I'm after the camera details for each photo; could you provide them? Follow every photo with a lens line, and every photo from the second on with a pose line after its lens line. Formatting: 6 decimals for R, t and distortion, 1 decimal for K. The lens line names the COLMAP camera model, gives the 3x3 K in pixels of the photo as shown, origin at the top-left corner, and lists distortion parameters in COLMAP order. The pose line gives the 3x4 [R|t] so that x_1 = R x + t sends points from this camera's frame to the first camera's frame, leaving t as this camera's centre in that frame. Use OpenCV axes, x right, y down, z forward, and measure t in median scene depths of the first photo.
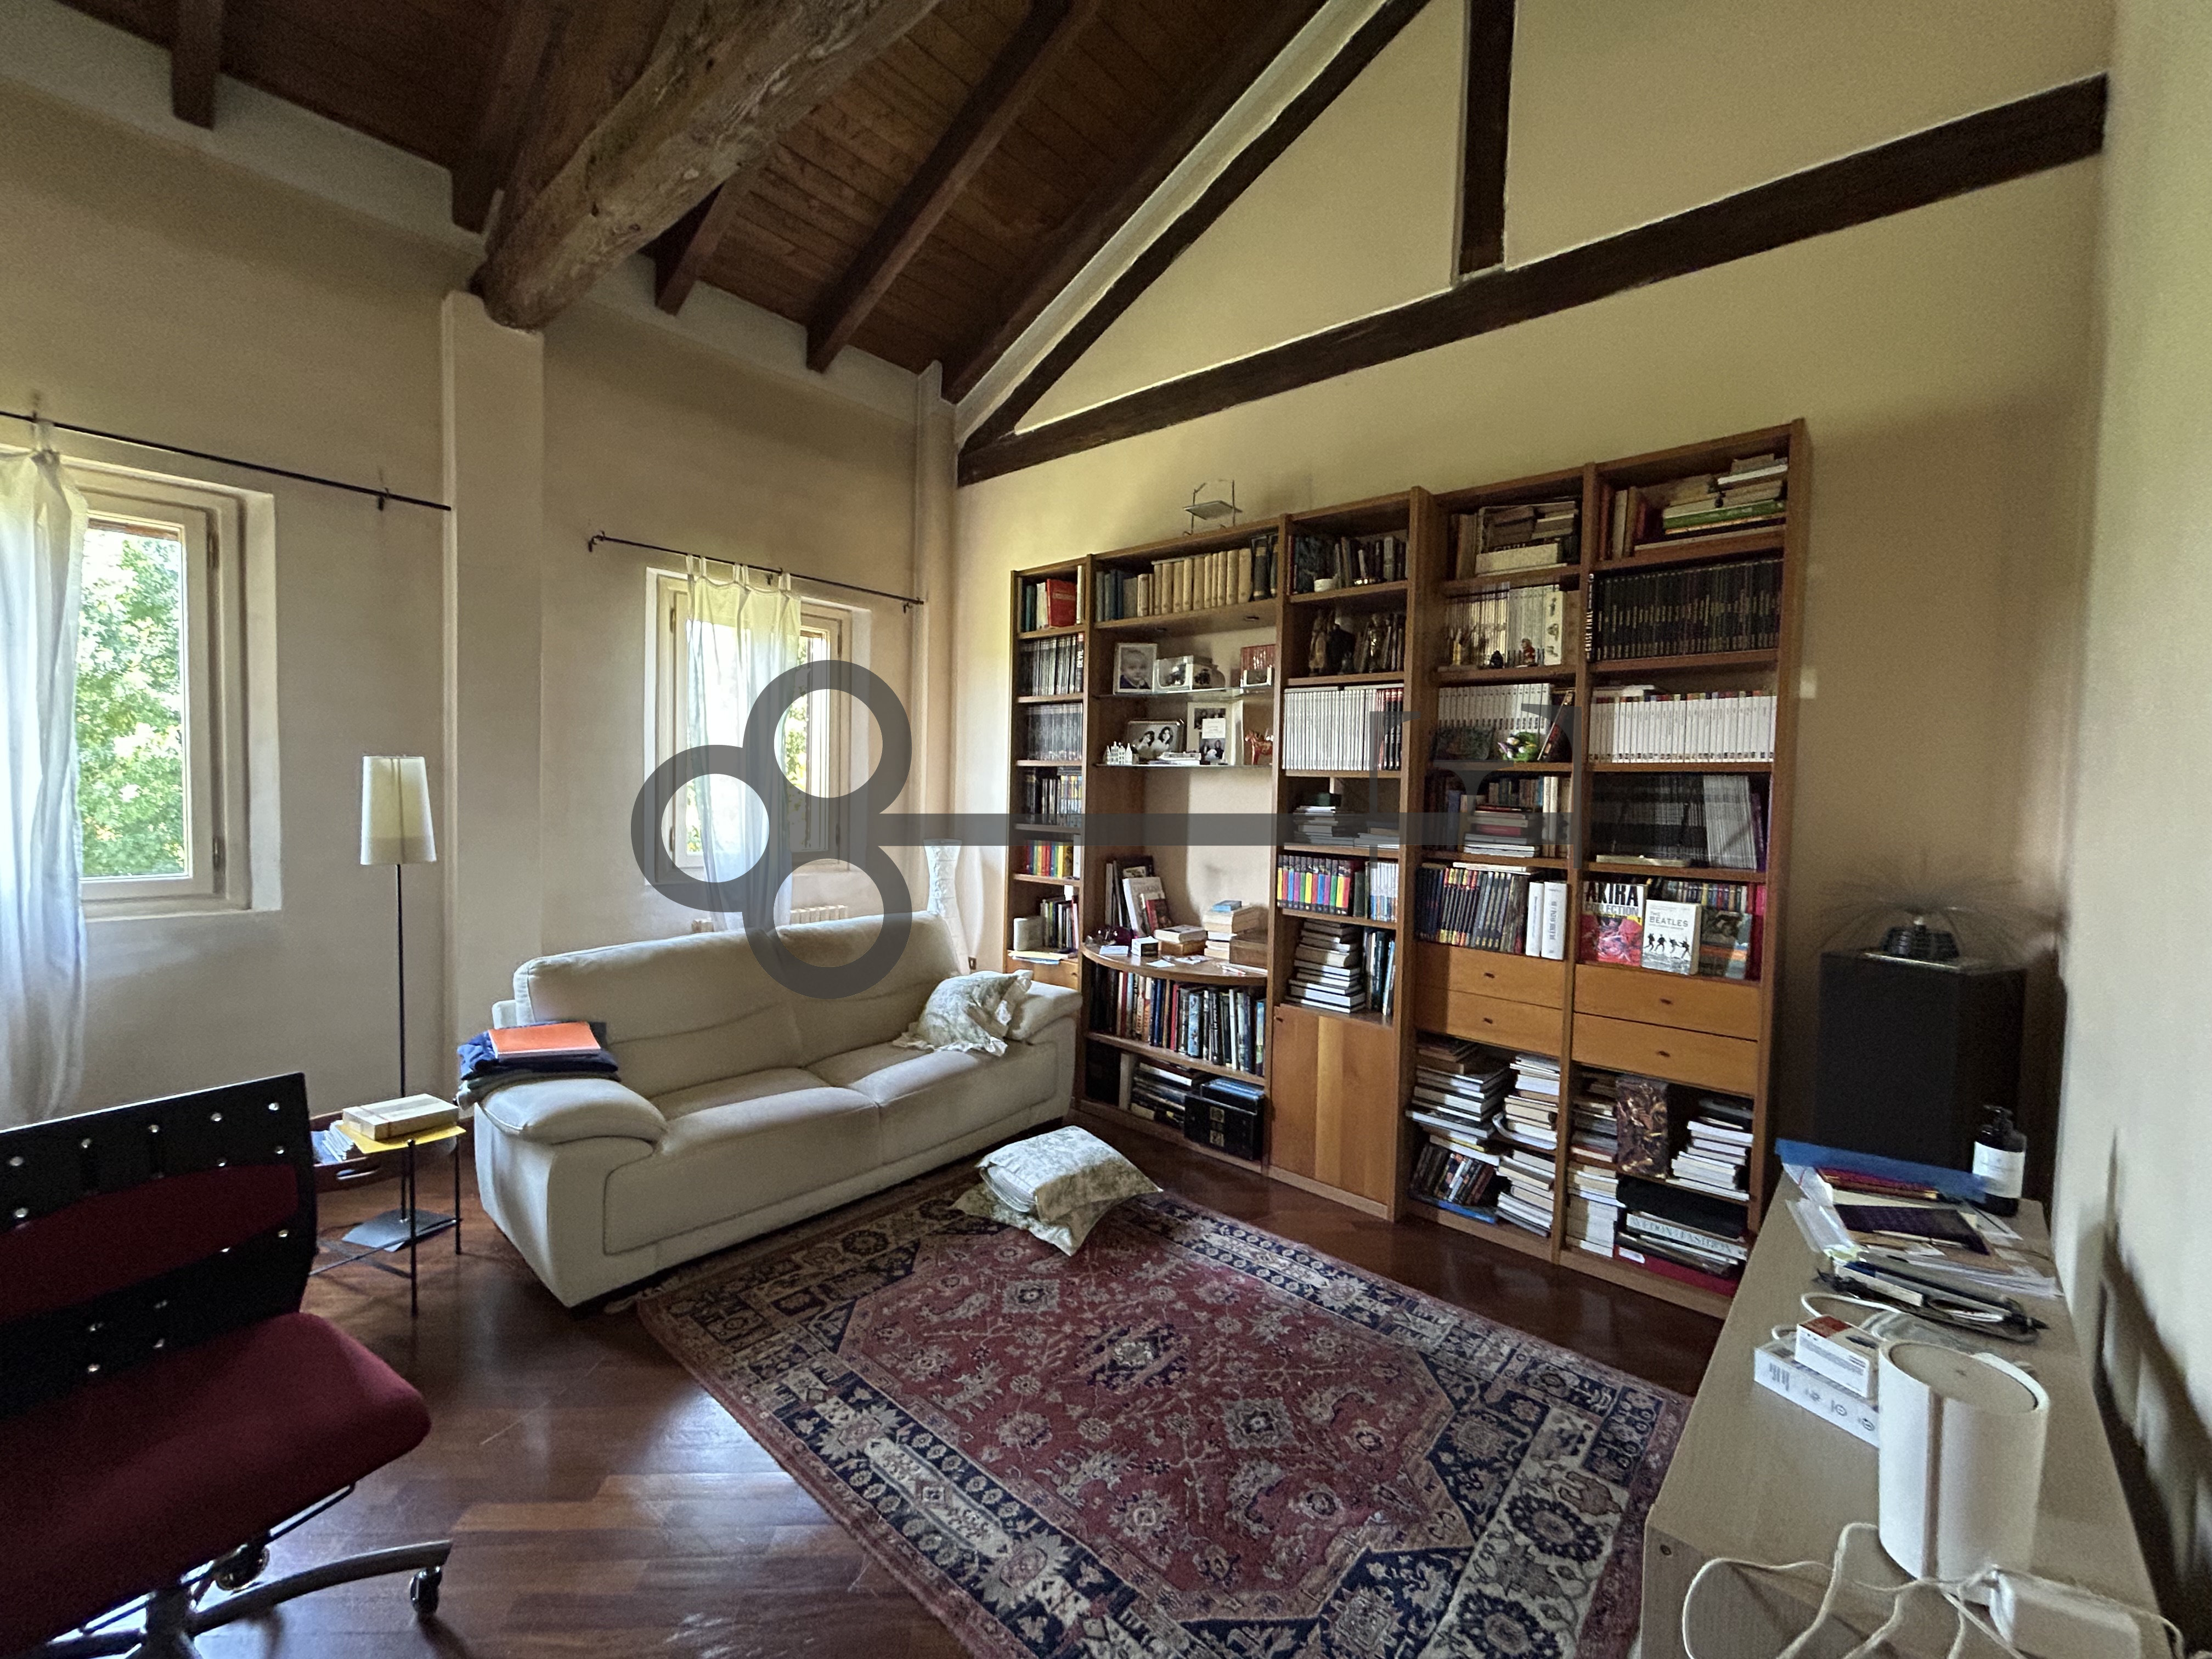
lens RADIAL K [[902.3, 0, 1106.6], [0, 902.3, 821.5], [0, 0, 1]] dist [-0.008288, 0.000256]
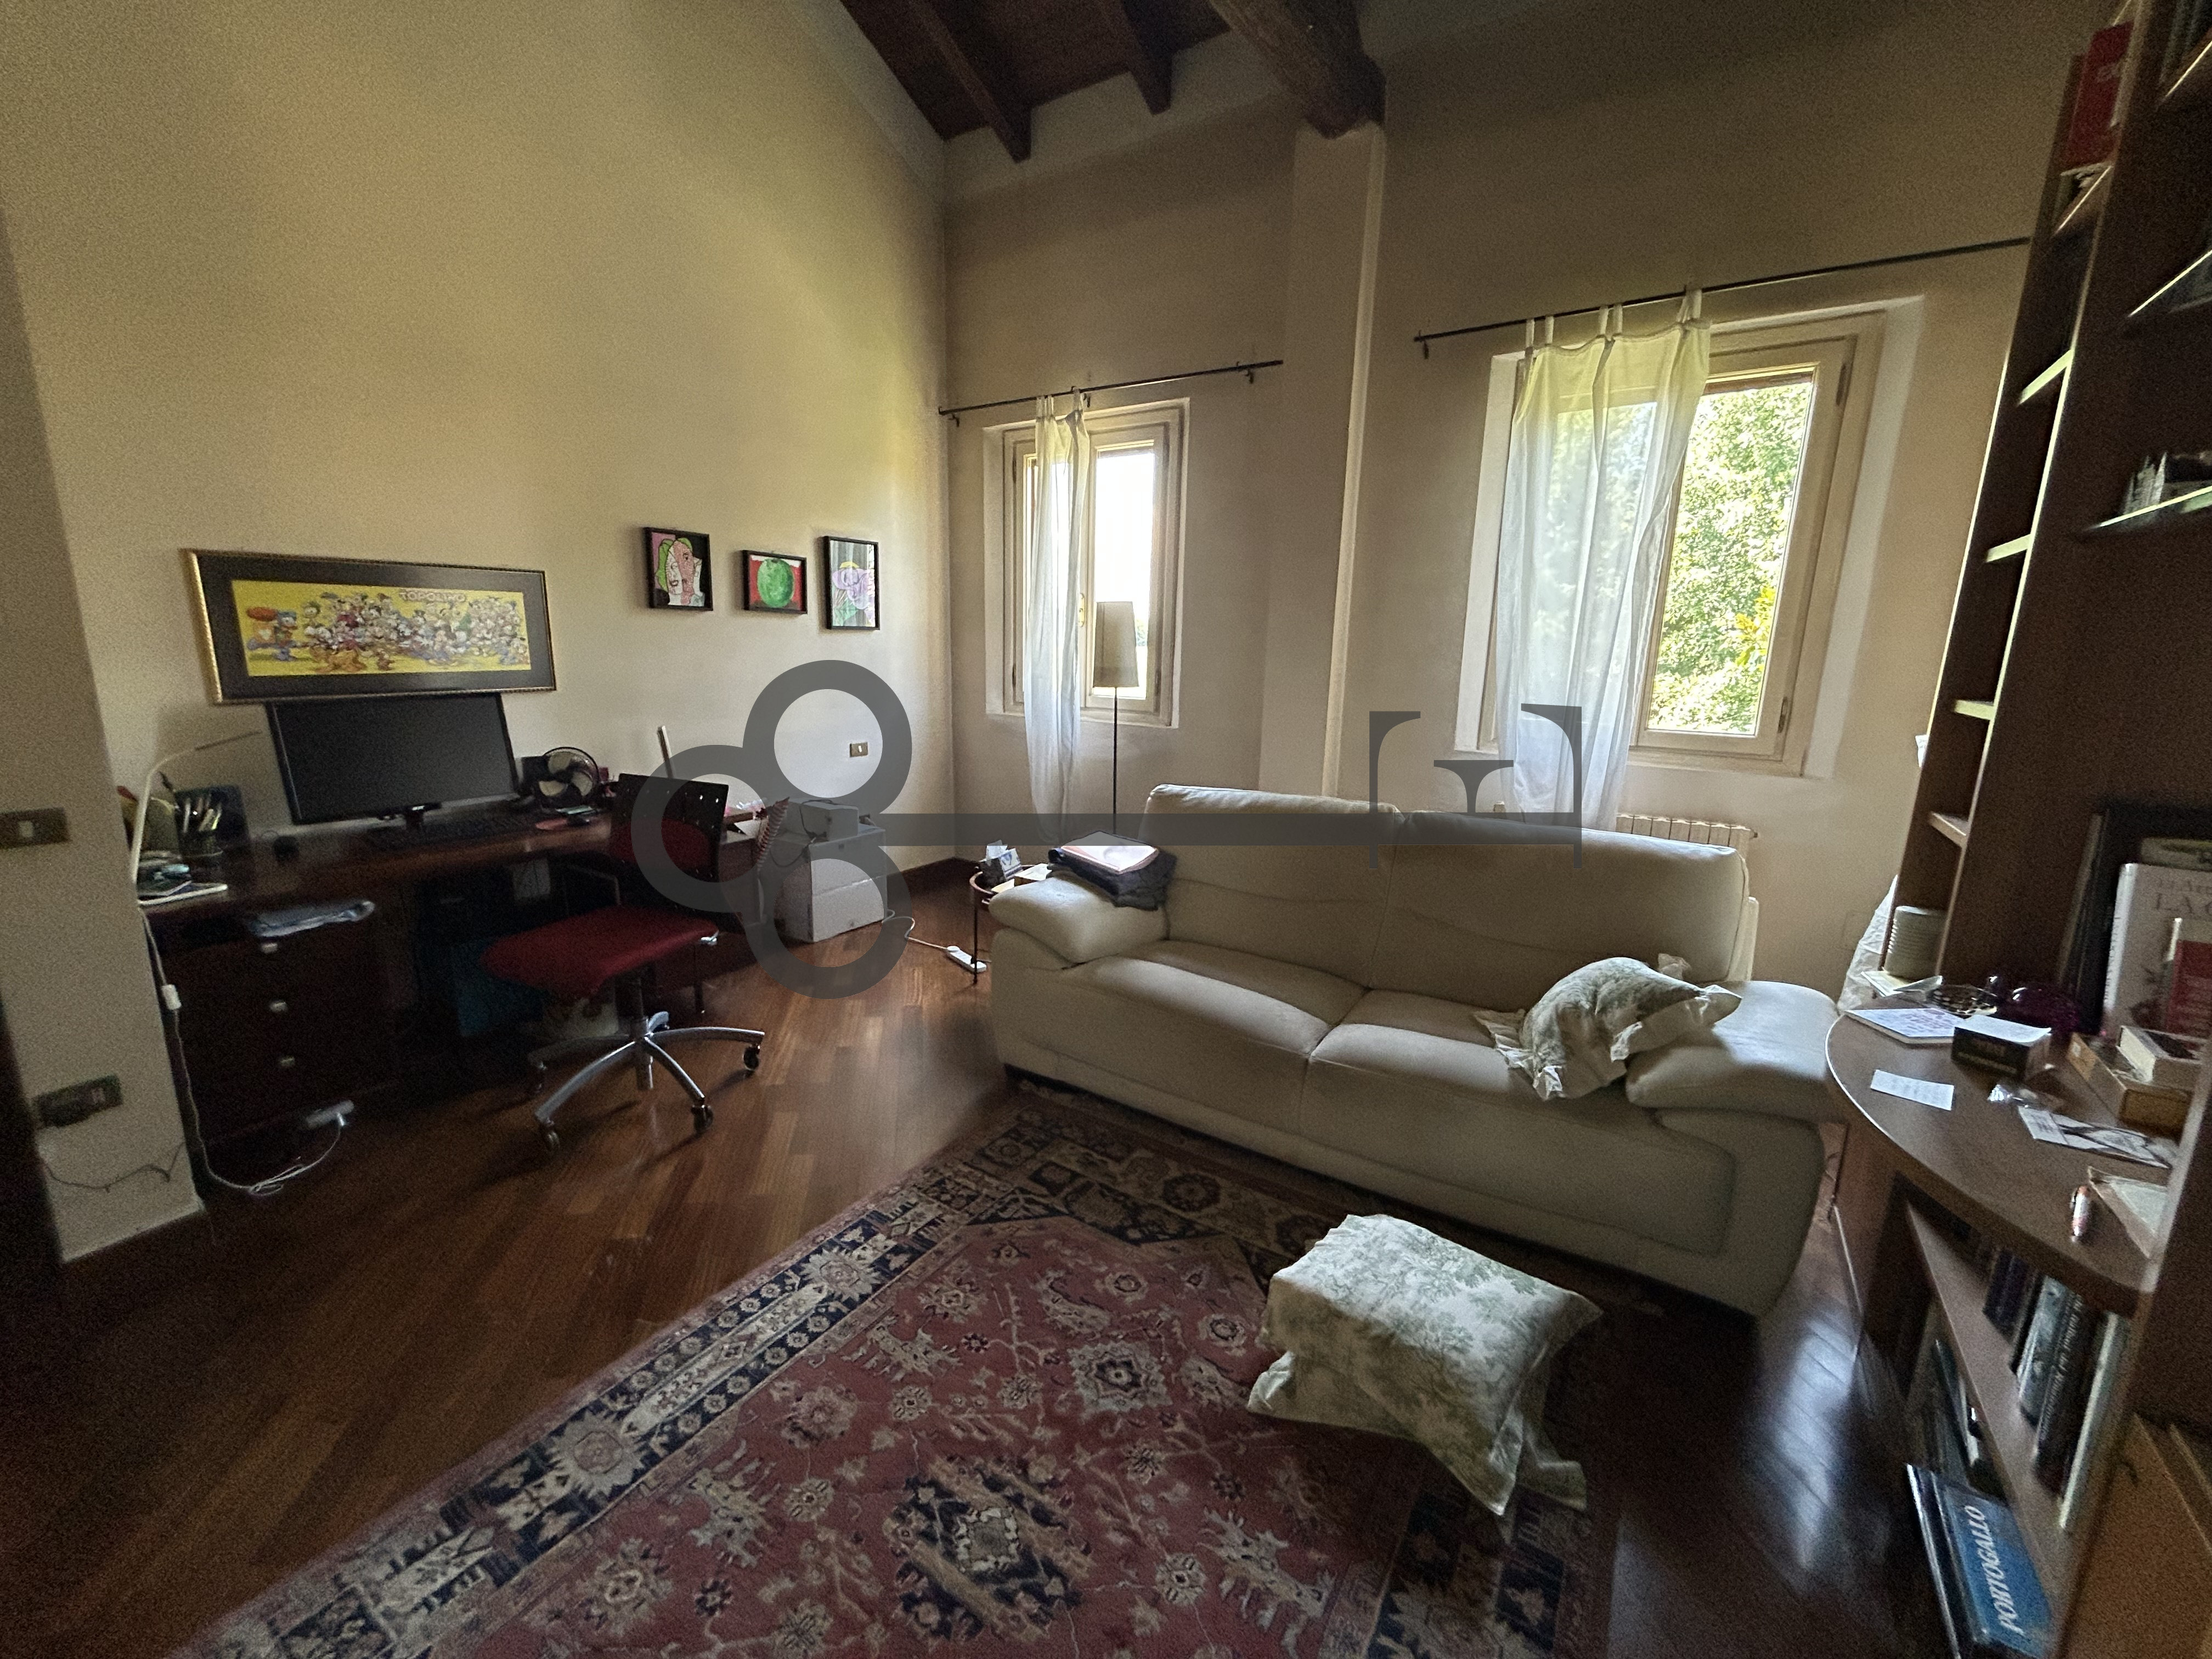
lens RADIAL K [[902.3, 0, 1104.5], [0, 902.3, 829.9], [0, 0, 1]] dist [-0.008288, 0.000256]
pose [[0.138211, 0.179202, -0.974056, 0.490768], [-0.065308, 0.983003, 0.171581, 0.029466], [0.988247, 0.039899, 0.147565, 0.903598]]
